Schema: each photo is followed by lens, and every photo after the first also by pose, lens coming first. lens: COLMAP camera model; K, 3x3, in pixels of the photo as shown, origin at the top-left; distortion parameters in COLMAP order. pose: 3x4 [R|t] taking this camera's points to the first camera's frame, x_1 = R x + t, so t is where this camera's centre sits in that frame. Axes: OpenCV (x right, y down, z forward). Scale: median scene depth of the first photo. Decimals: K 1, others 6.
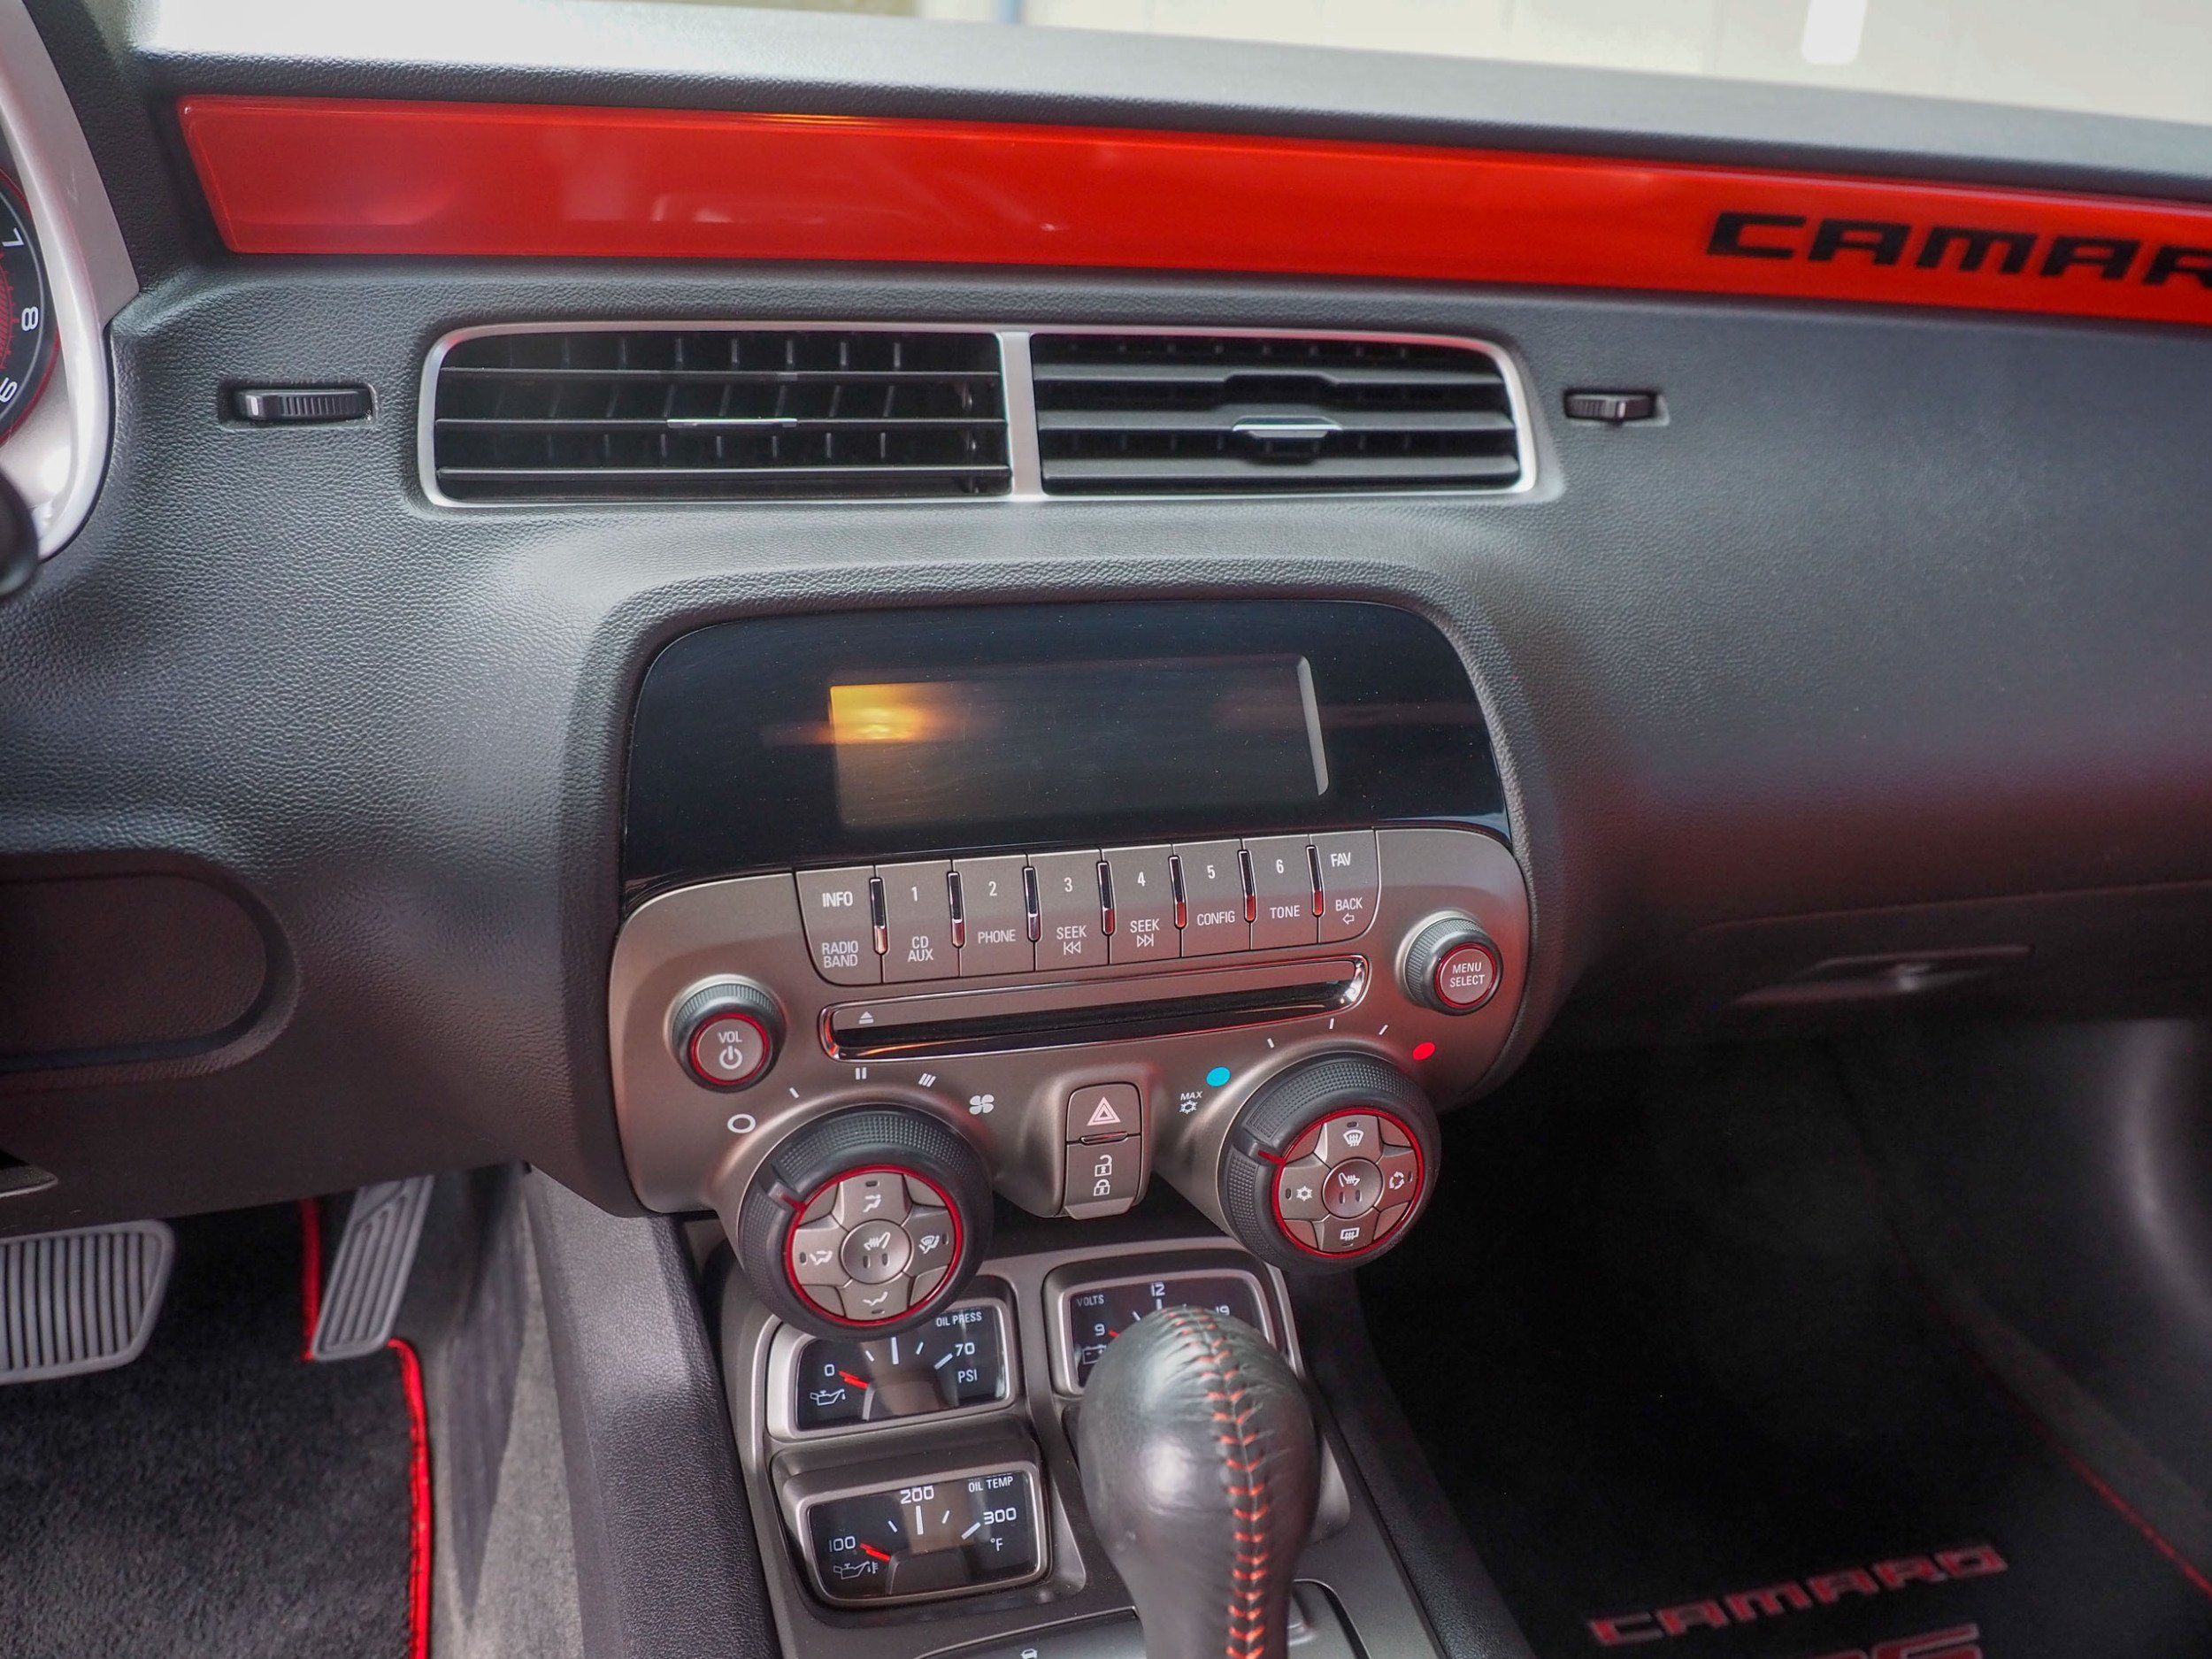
lens RADIAL K [[1594.9, 0, 1106.0], [0, 1594.9, 829.5], [0, 0, 1]] dist [-0.037271, 0.056464]
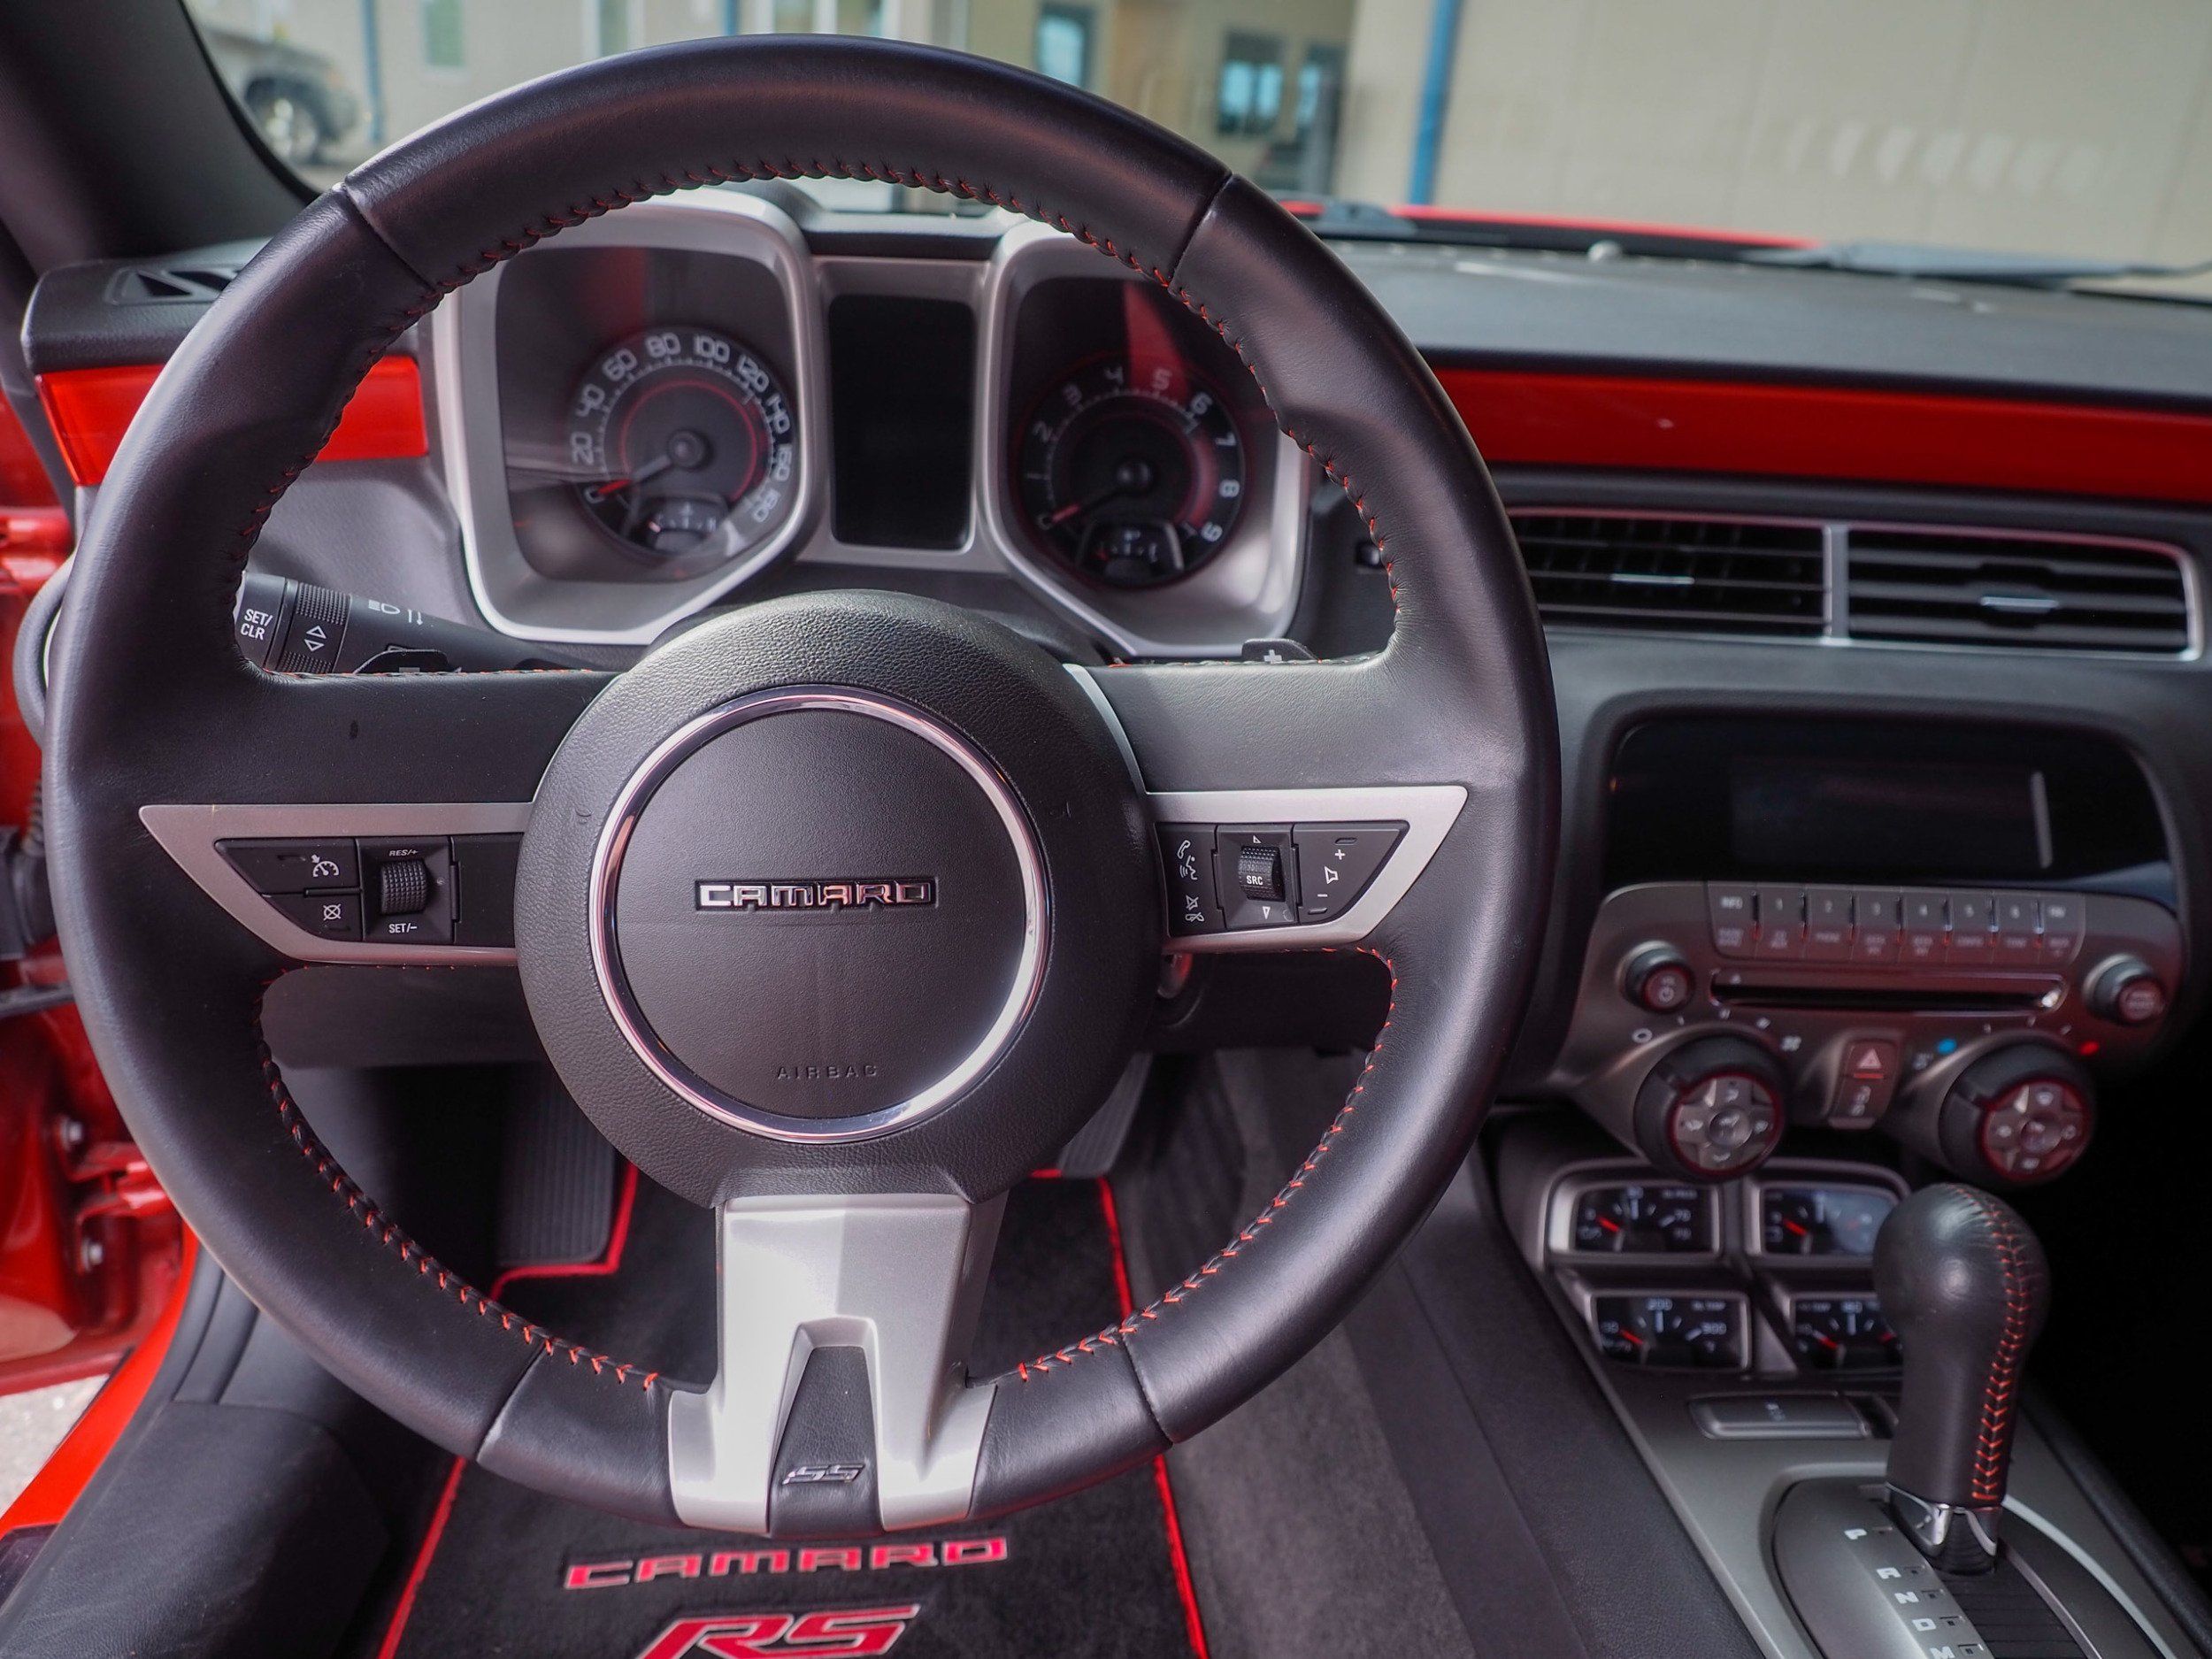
lens RADIAL K [[1602.2, 0, 1096.4], [0, 1602.2, 815.5], [0, 0, 1]] dist [-0.012237, -0.002918]
pose [[0.977270, 0.106804, -0.183127, -0.458634], [-0.103952, 0.994265, 0.025129, -0.014996], [0.184761, -0.005521, 0.982768, -0.617685]]
